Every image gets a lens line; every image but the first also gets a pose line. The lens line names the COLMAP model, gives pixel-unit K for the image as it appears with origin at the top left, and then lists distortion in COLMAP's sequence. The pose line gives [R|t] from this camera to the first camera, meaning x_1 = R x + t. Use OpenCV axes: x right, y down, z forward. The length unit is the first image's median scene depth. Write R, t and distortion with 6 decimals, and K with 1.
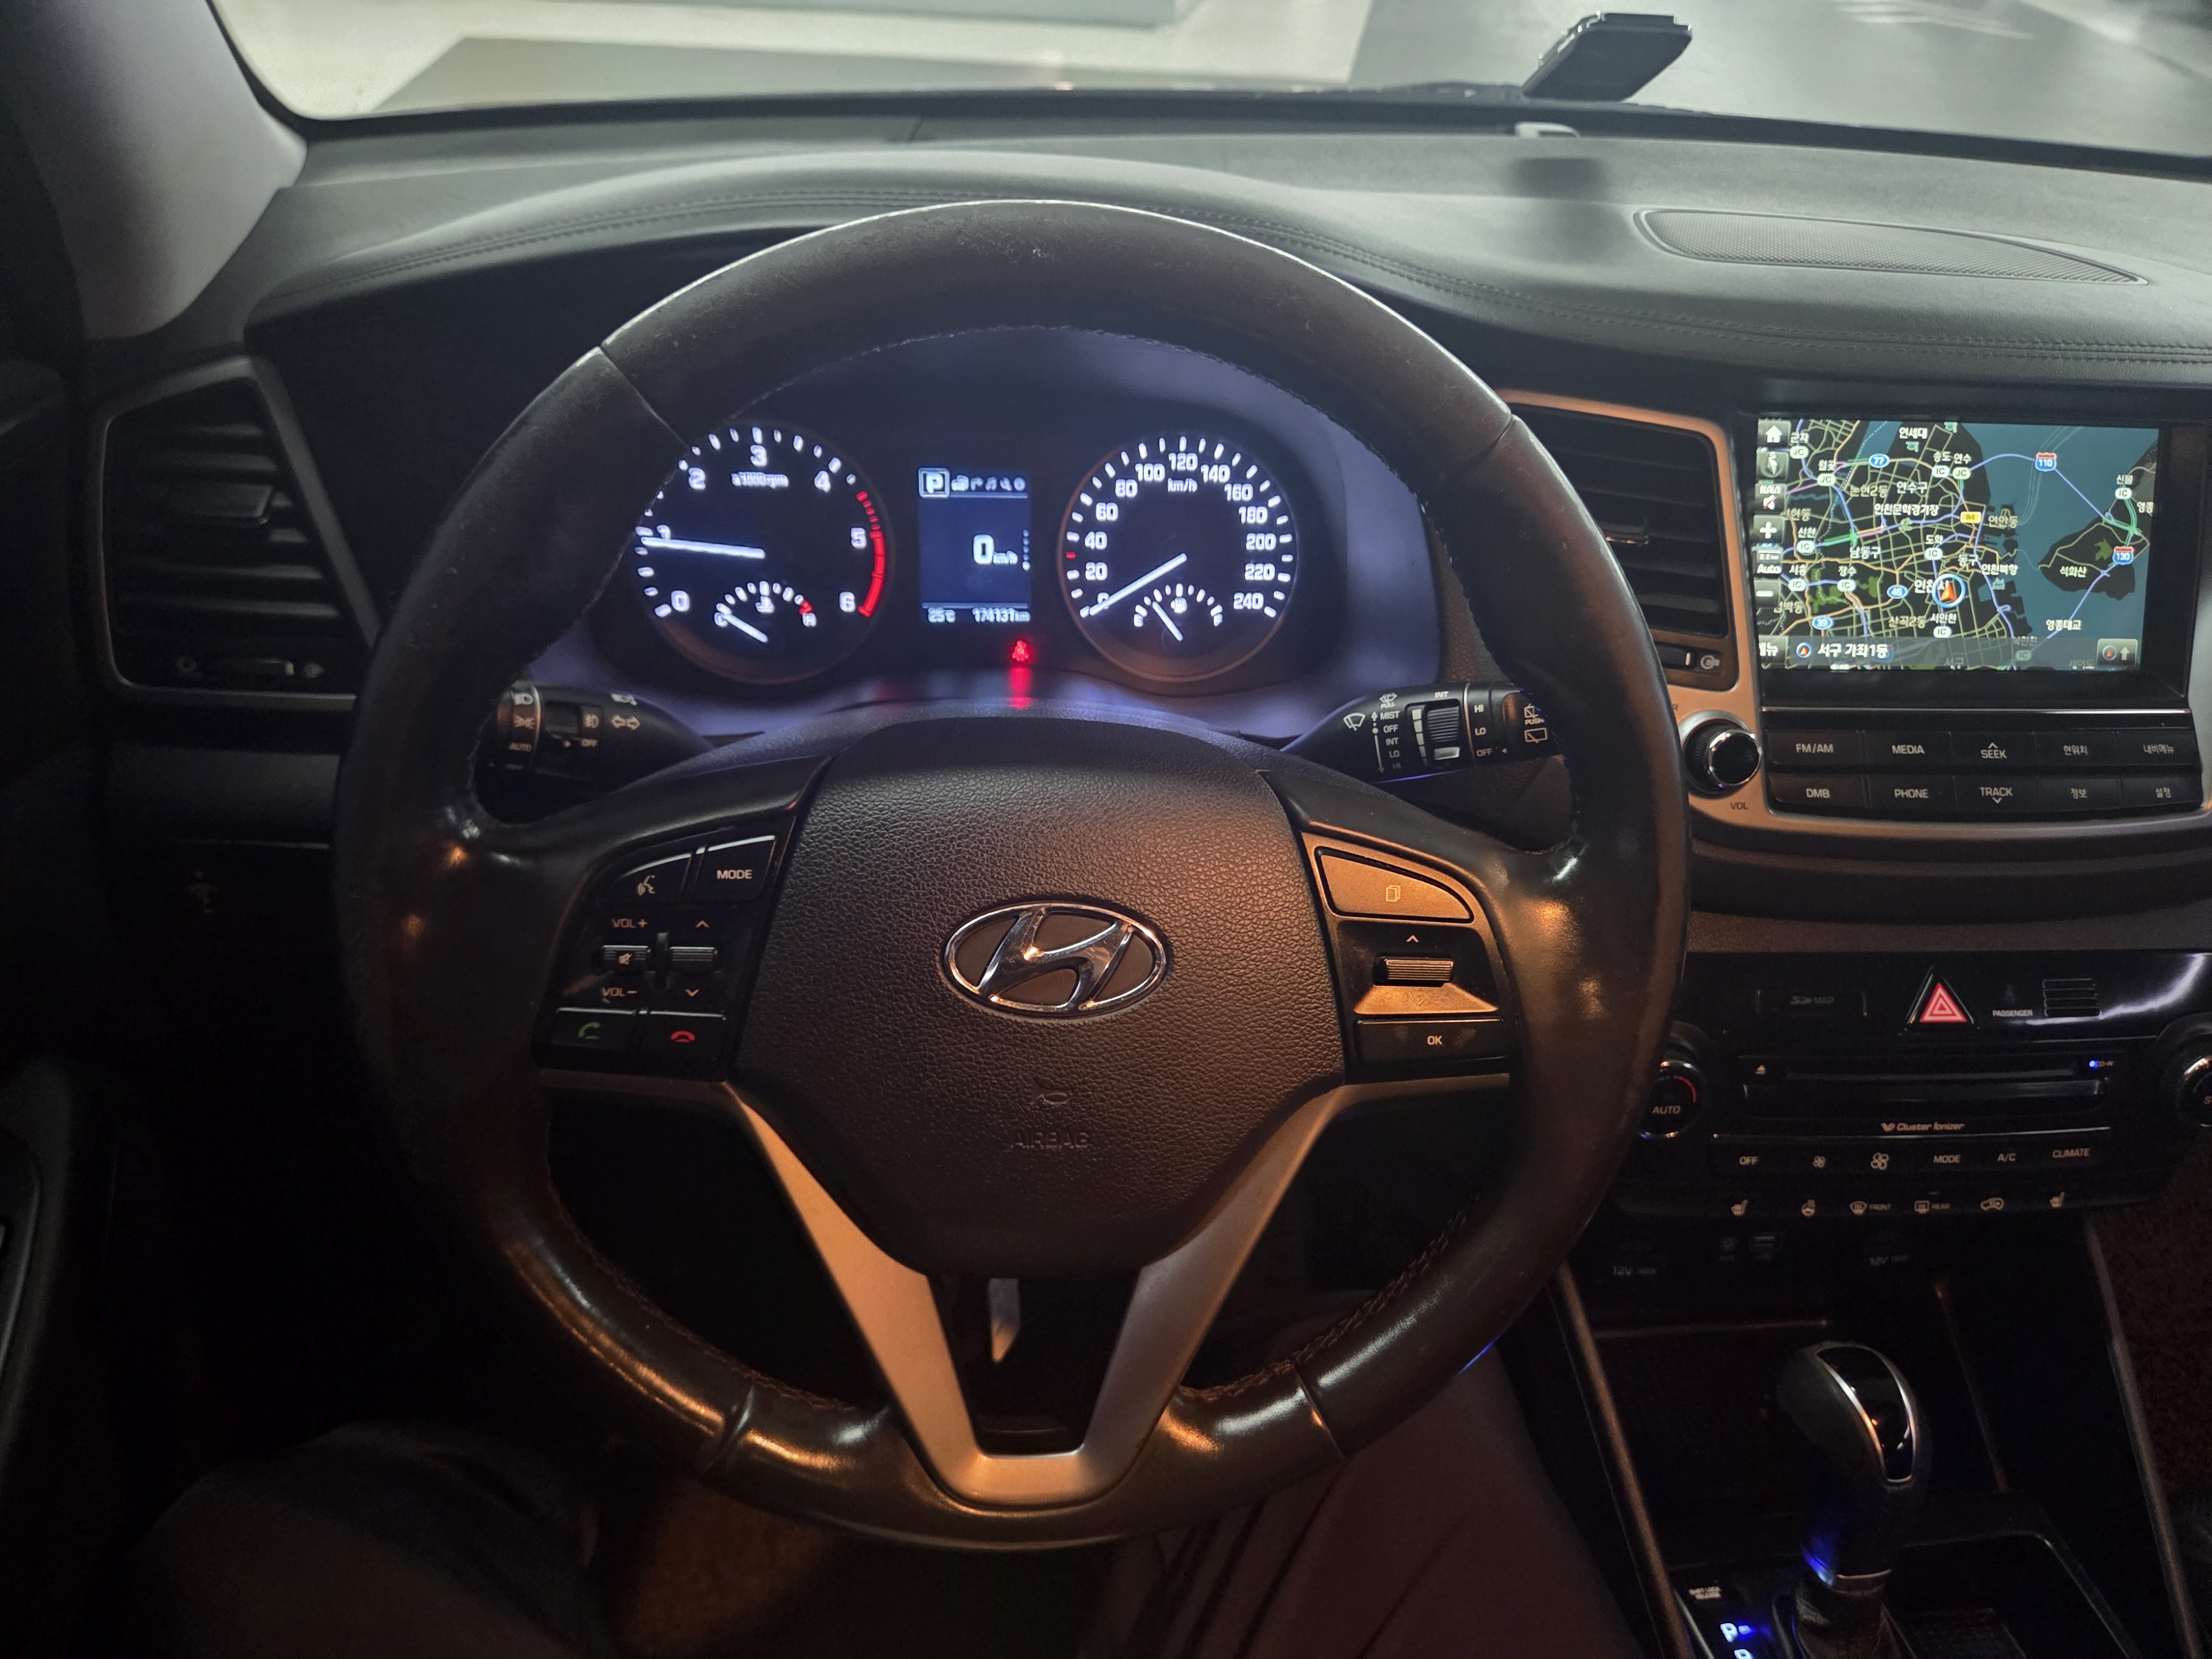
lens RADIAL K [[1509.2, 0, 1072.8], [0, 1509.2, 836.3], [0, 0, 1]] dist [0.052330, -0.041422]
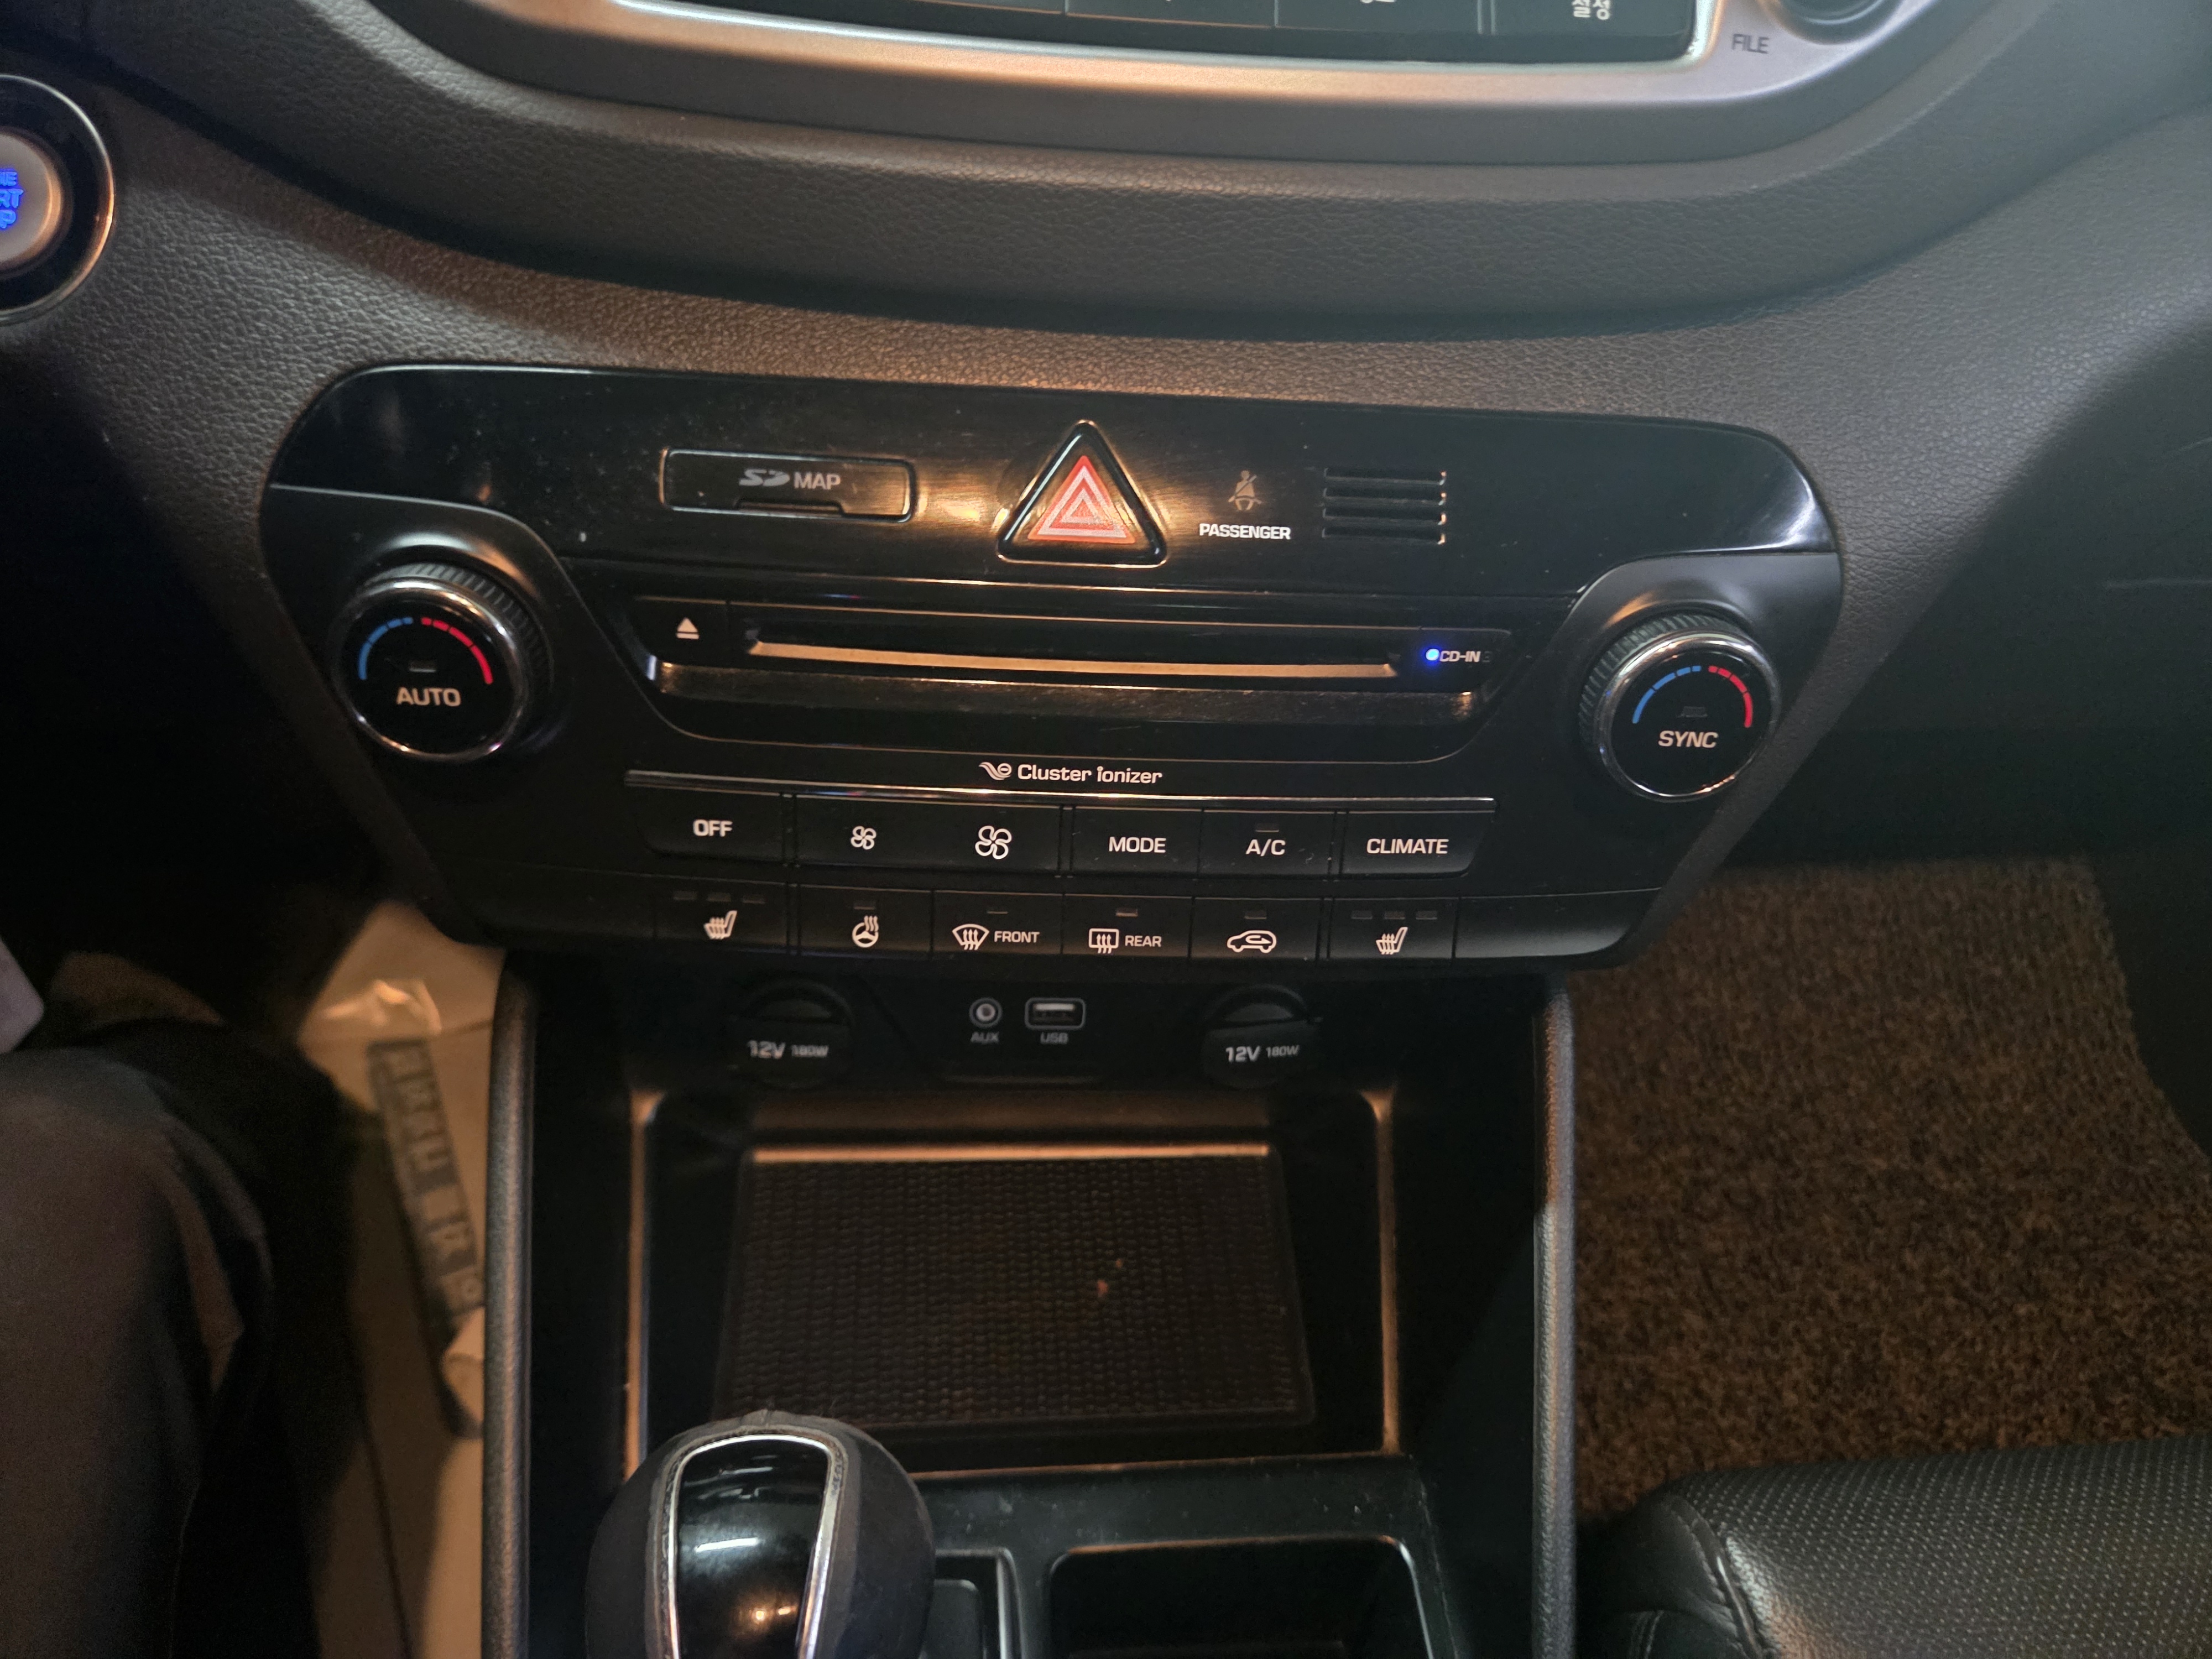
lens RADIAL K [[1509.2, 0, 1088.6], [0, 1509.2, 838.0], [0, 0, 1]] dist [0.052330, -0.041422]
pose [[0.997765, 0.044024, -0.050278, 0.563798], [-0.037003, 0.990436, 0.132921, 0.140644], [0.055649, -0.130764, 0.989851, 0.503332]]
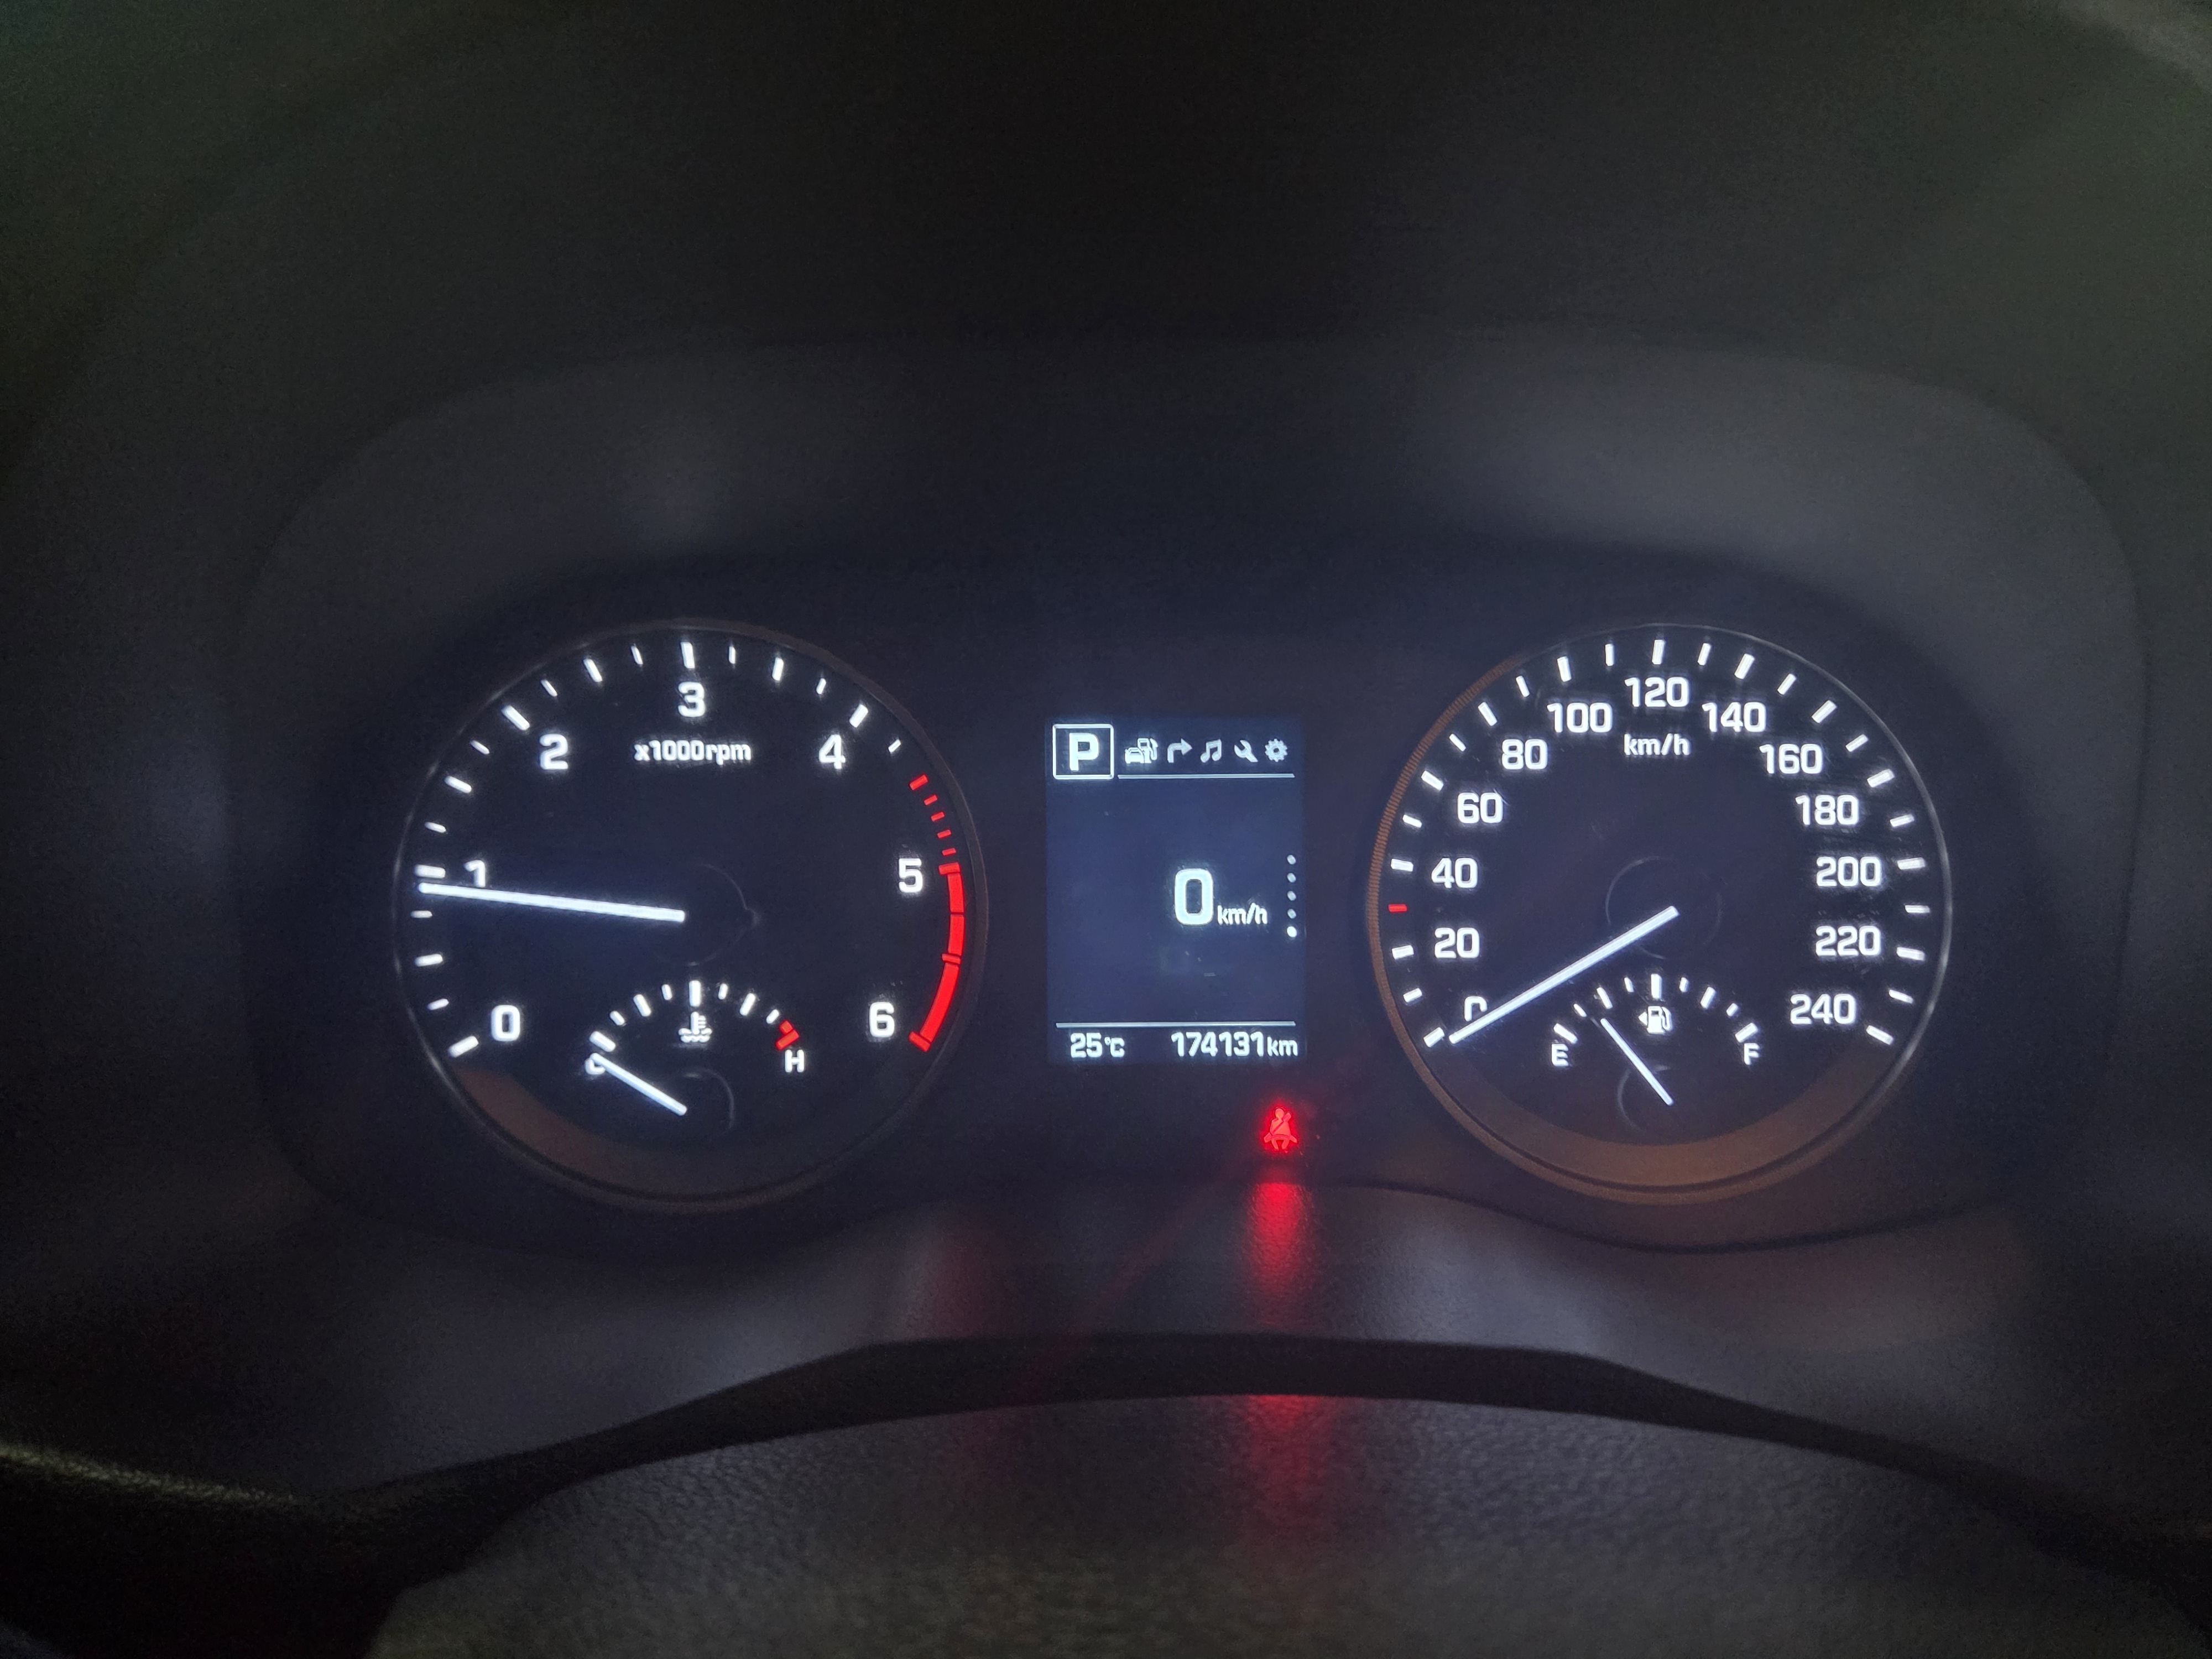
lens RADIAL K [[1509.2, 0, 1051.3], [0, 1509.2, 827.3], [0, 0, 1]] dist [0.052330, -0.041422]
pose [[0.991811, -0.012959, -0.127056, -0.045700], [-0.011774, 0.981325, -0.191998, -0.129279], [0.127172, 0.191921, 0.973136, 0.586840]]
